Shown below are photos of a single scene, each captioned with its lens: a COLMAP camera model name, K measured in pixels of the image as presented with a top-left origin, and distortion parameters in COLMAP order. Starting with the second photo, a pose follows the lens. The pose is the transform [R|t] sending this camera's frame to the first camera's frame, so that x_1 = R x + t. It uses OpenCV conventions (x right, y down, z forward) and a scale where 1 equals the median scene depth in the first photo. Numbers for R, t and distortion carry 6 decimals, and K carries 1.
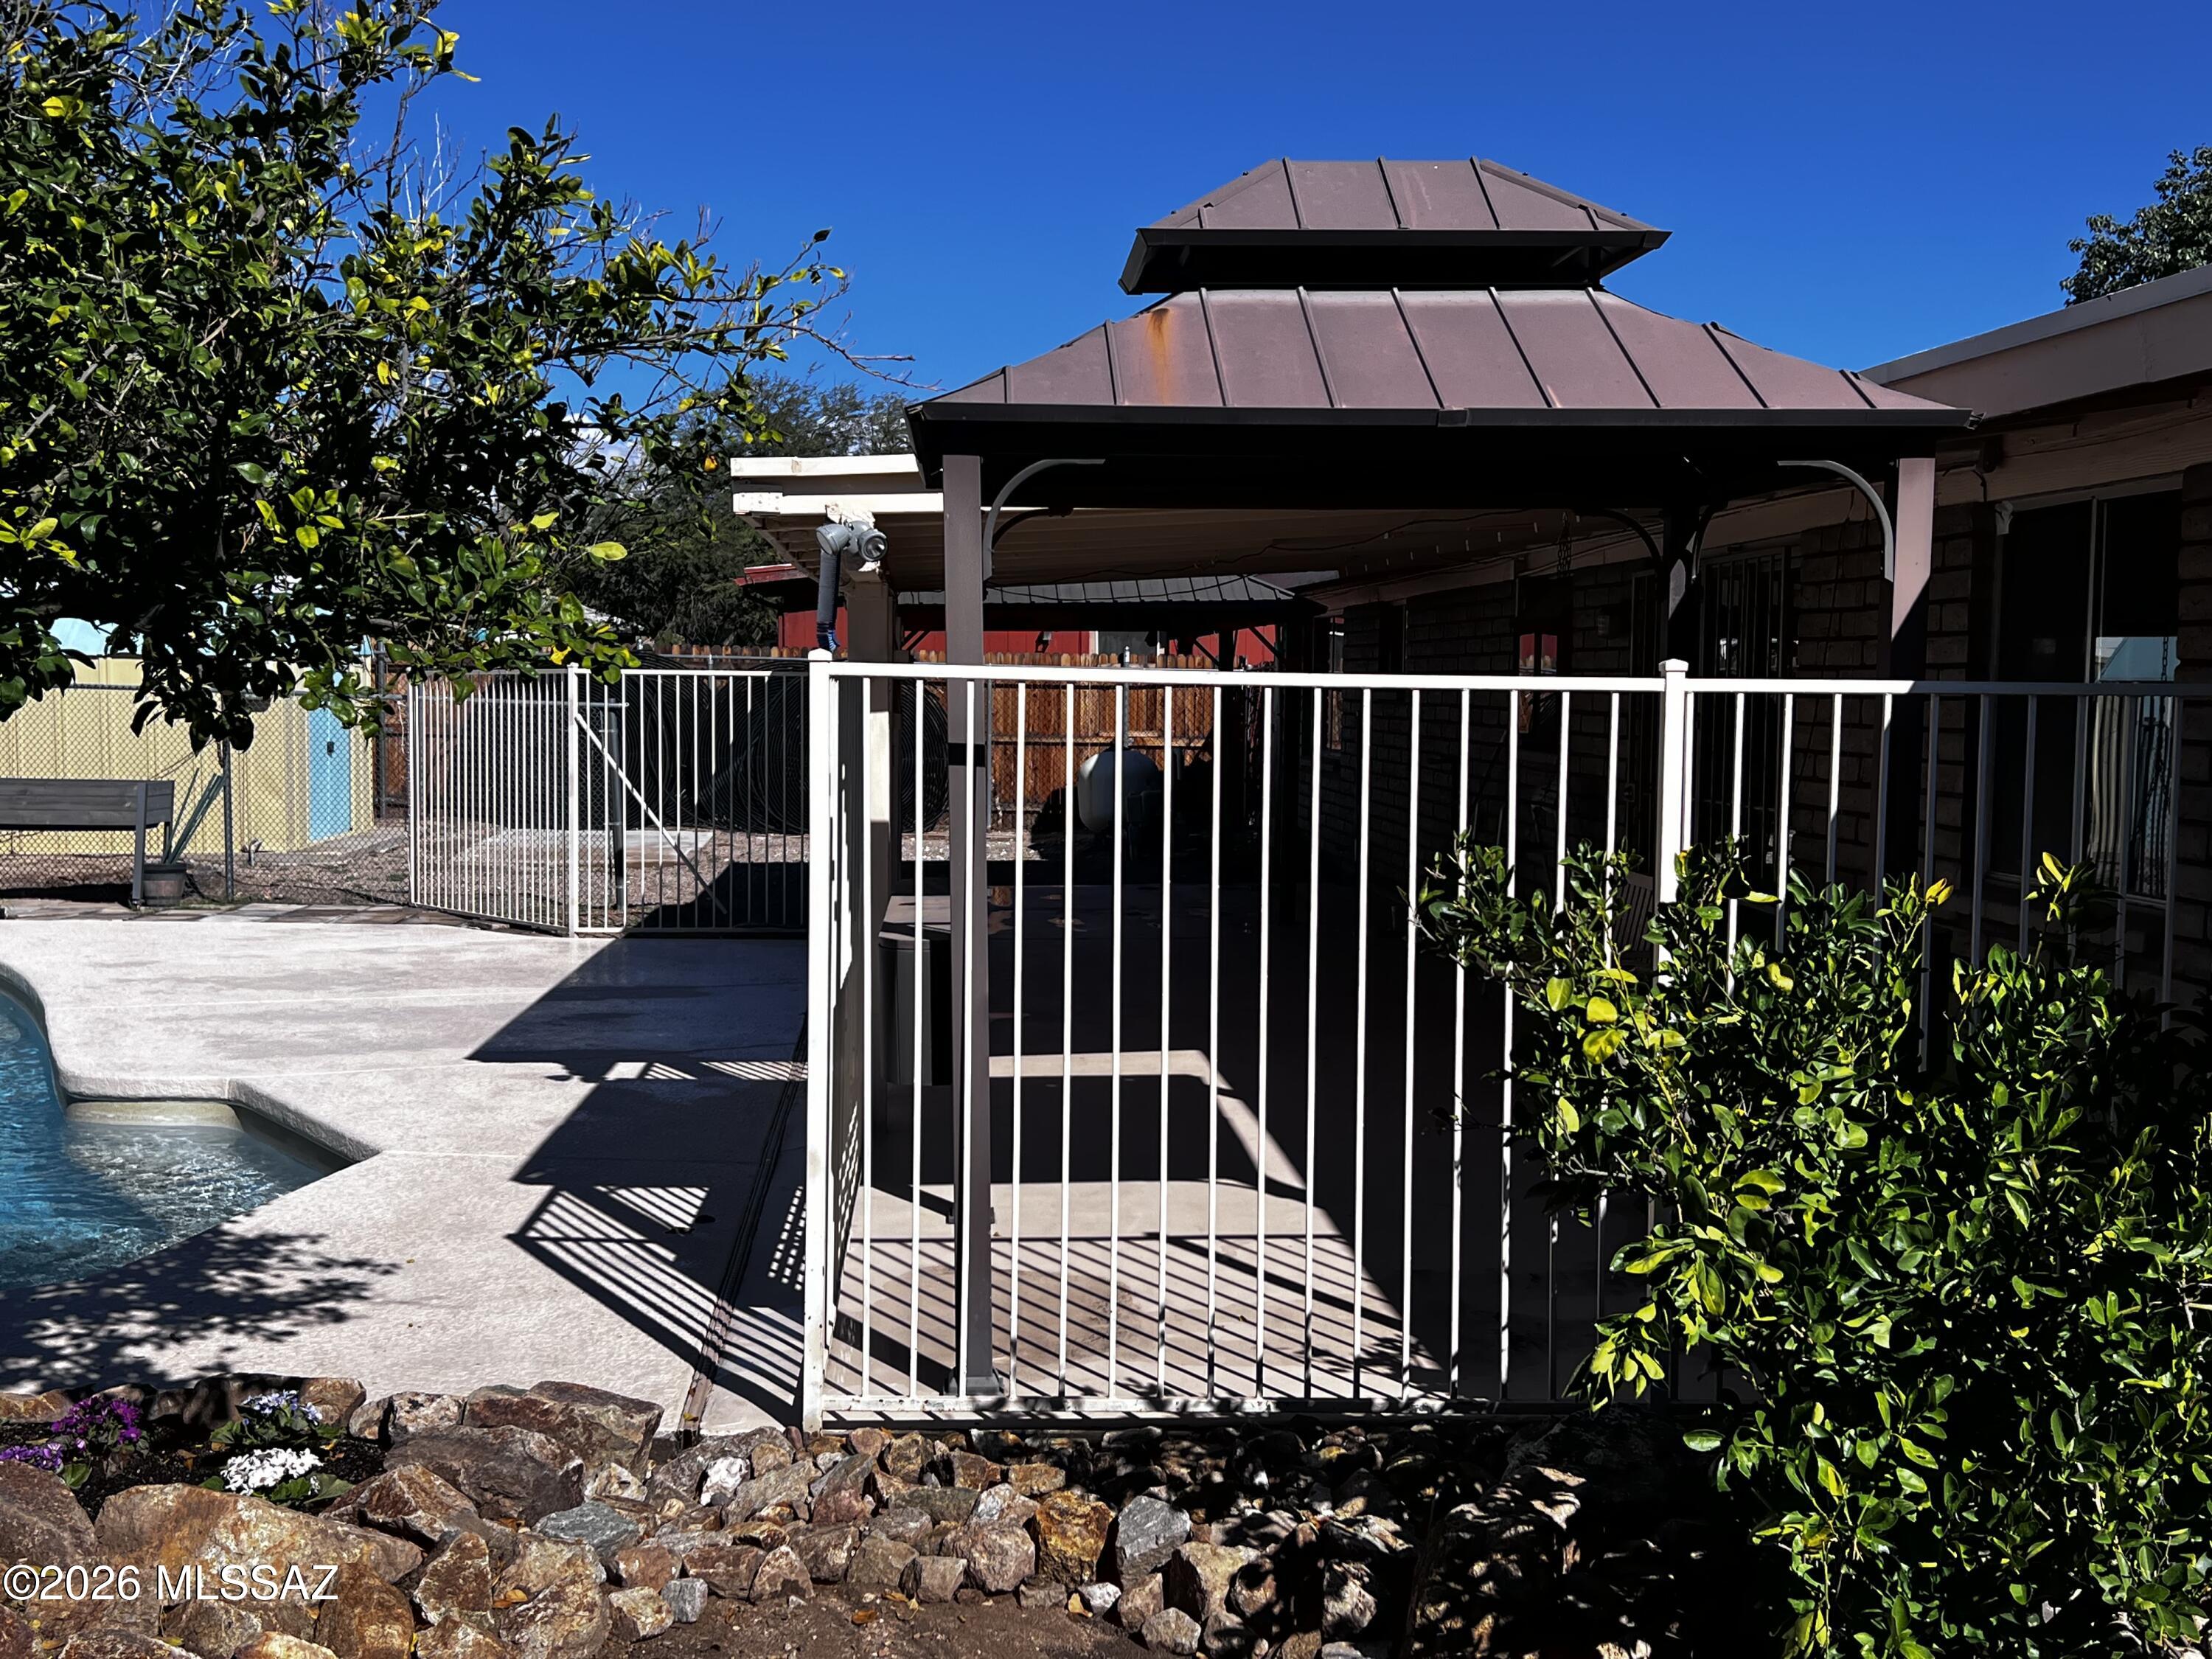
lens RADIAL K [[2268.9, 0, 1106.0], [0, 2268.9, 829.5], [0, 0, 1]] dist [0.004951, -0.001231]
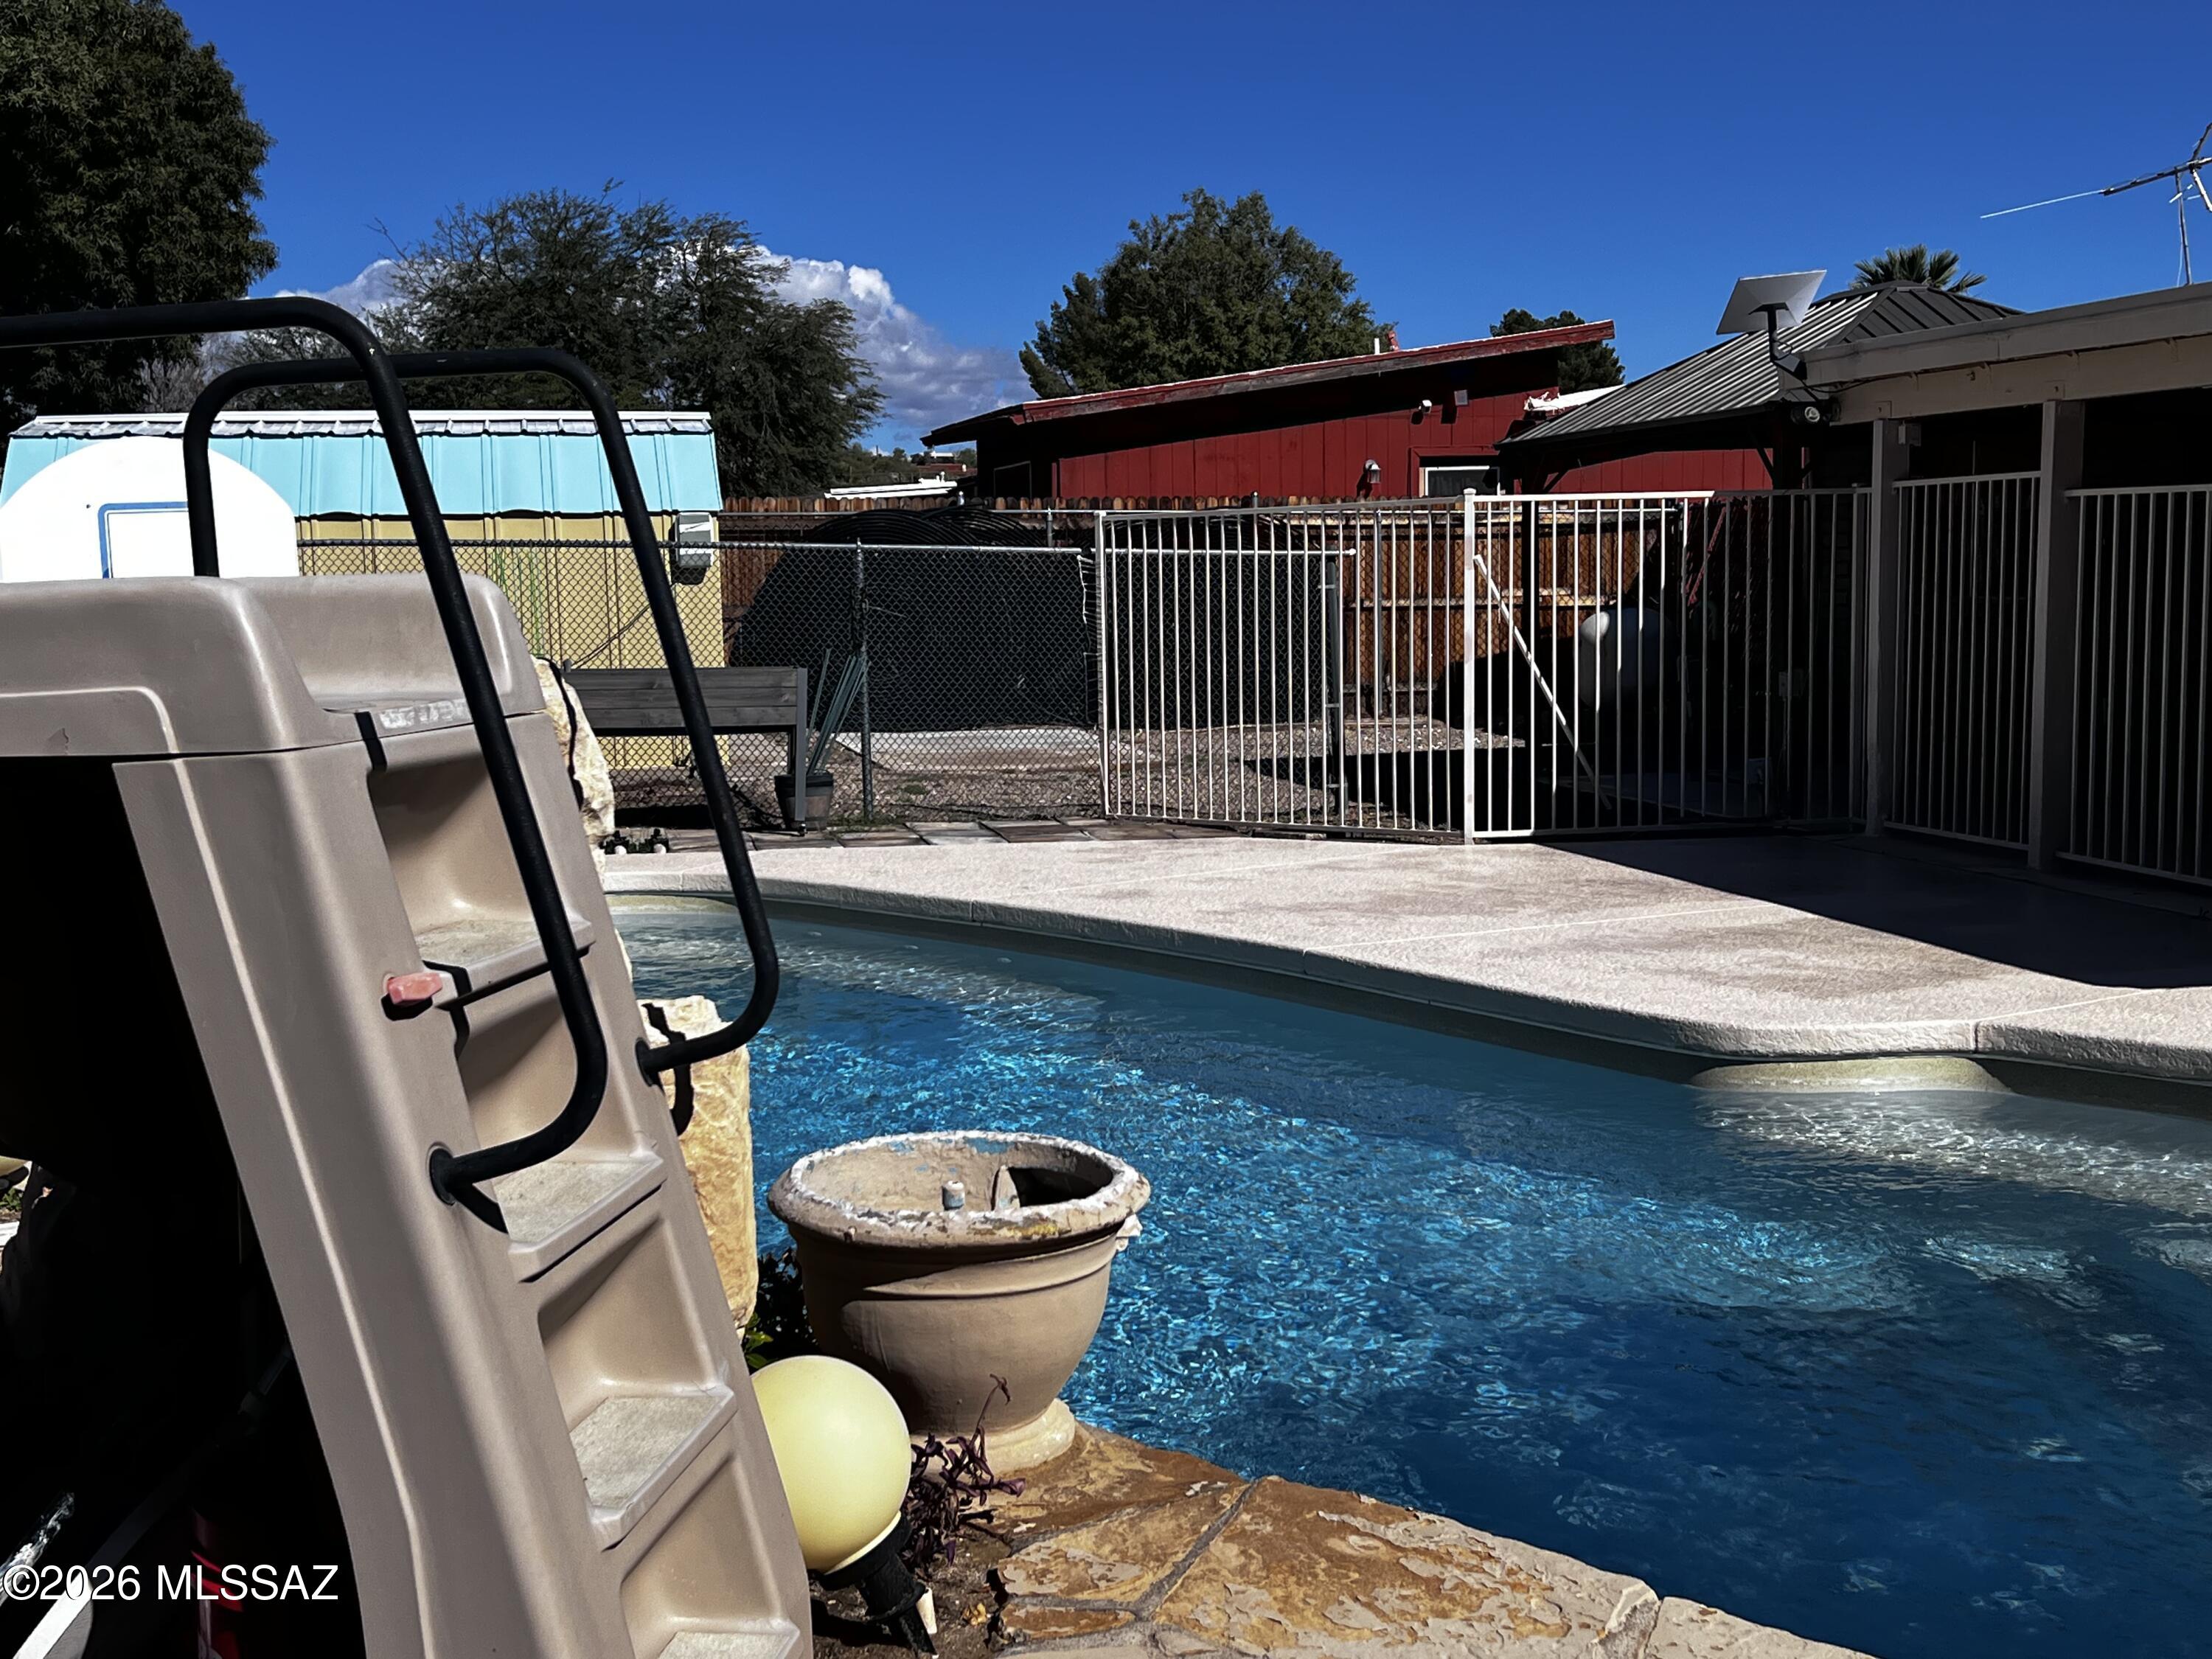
lens RADIAL K [[2600.9, 0, 1119.6], [0, 2600.9, 867.8], [0, 0, 1]] dist [0.174894, -0.556232]
pose [[0.991644, -0.041255, 0.122229, -0.464588], [0.035066, 0.998012, 0.052361, 0.004462], [-0.124146, -0.047637, 0.991120, 0.126619]]
